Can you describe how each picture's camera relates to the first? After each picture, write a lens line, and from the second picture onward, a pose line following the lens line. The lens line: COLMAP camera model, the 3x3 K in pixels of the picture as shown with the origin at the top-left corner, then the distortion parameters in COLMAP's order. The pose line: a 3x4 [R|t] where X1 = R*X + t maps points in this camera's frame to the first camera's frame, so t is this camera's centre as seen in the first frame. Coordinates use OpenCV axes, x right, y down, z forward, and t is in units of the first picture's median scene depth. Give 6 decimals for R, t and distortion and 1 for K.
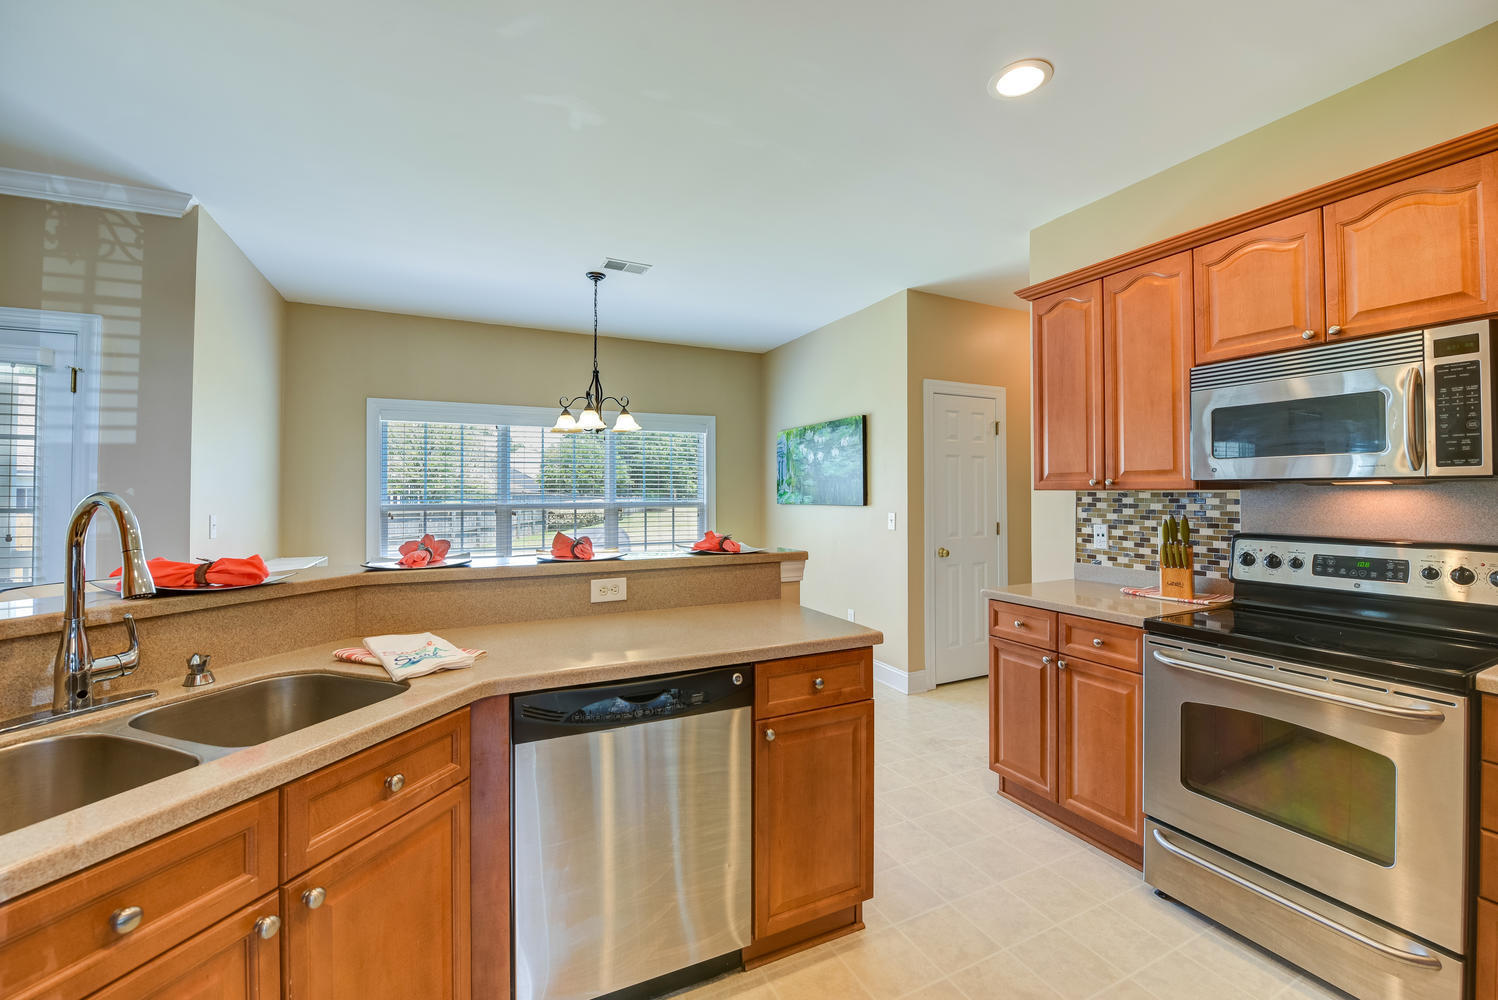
lens RADIAL K [[626.9, 0, 755.4], [0, 626.9, 495.2], [0, 0, 1]] dist [0.001481, 0.000087]
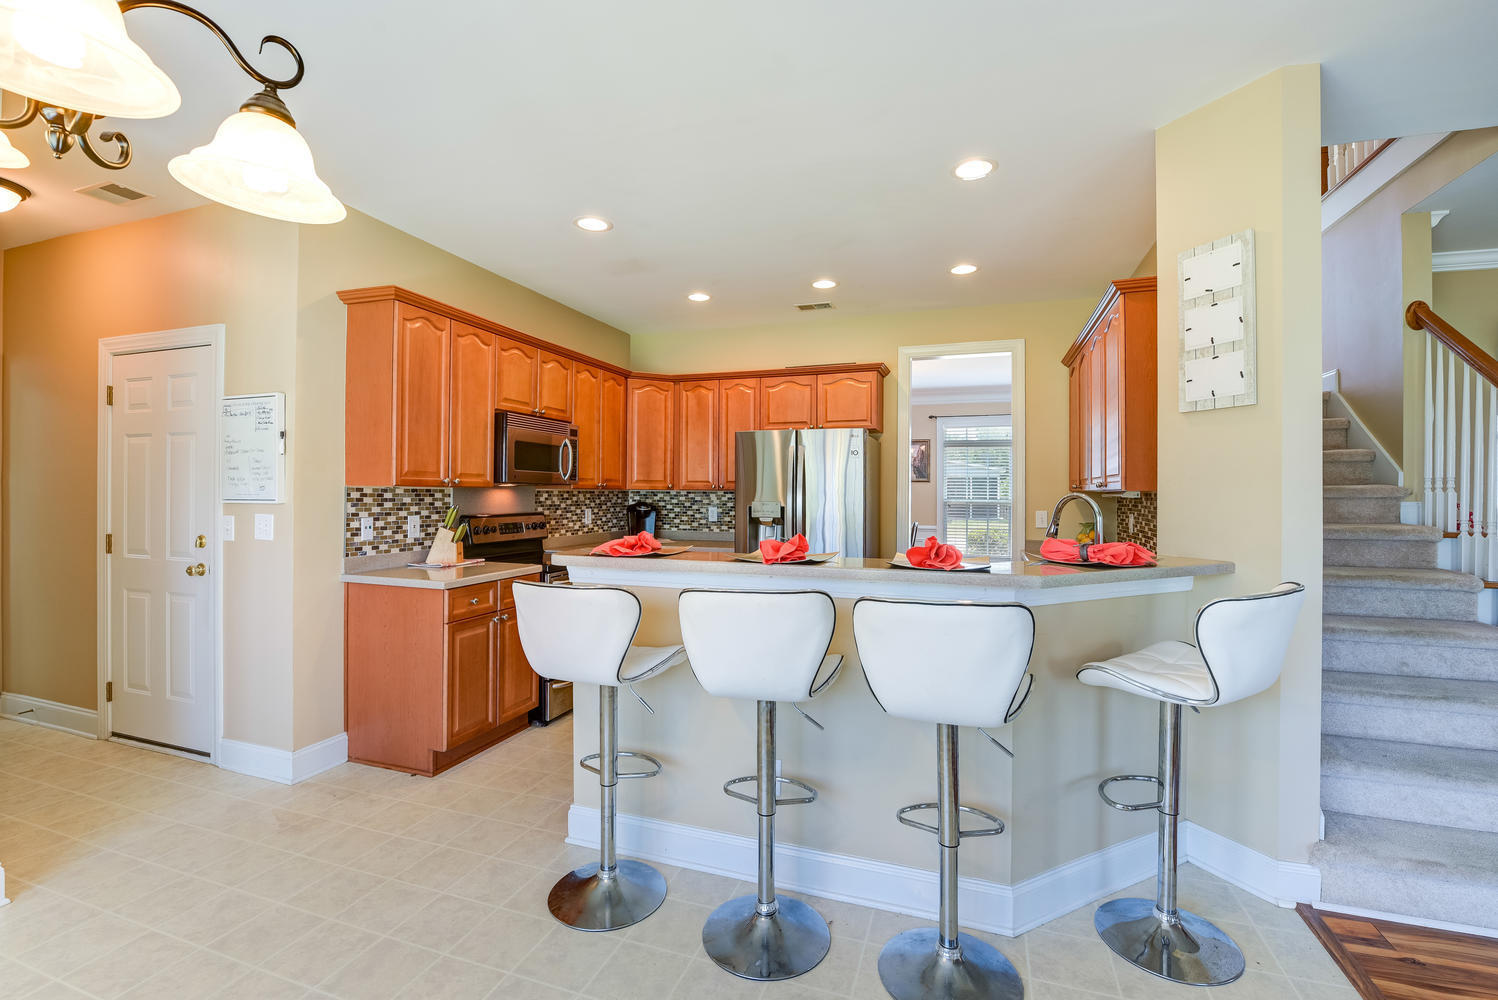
lens RADIAL K [[735.1, 0, 750.0], [0, 735.1, 493.5], [0, 0, 1]] dist [0.001496, -0.000025]
pose [[-0.714429, -0.003335, 0.699700, -0.794409], [-0.003311, 0.999994, 0.001385, 0.000759], [-0.699701, -0.001327, -0.714435, 1.416453]]
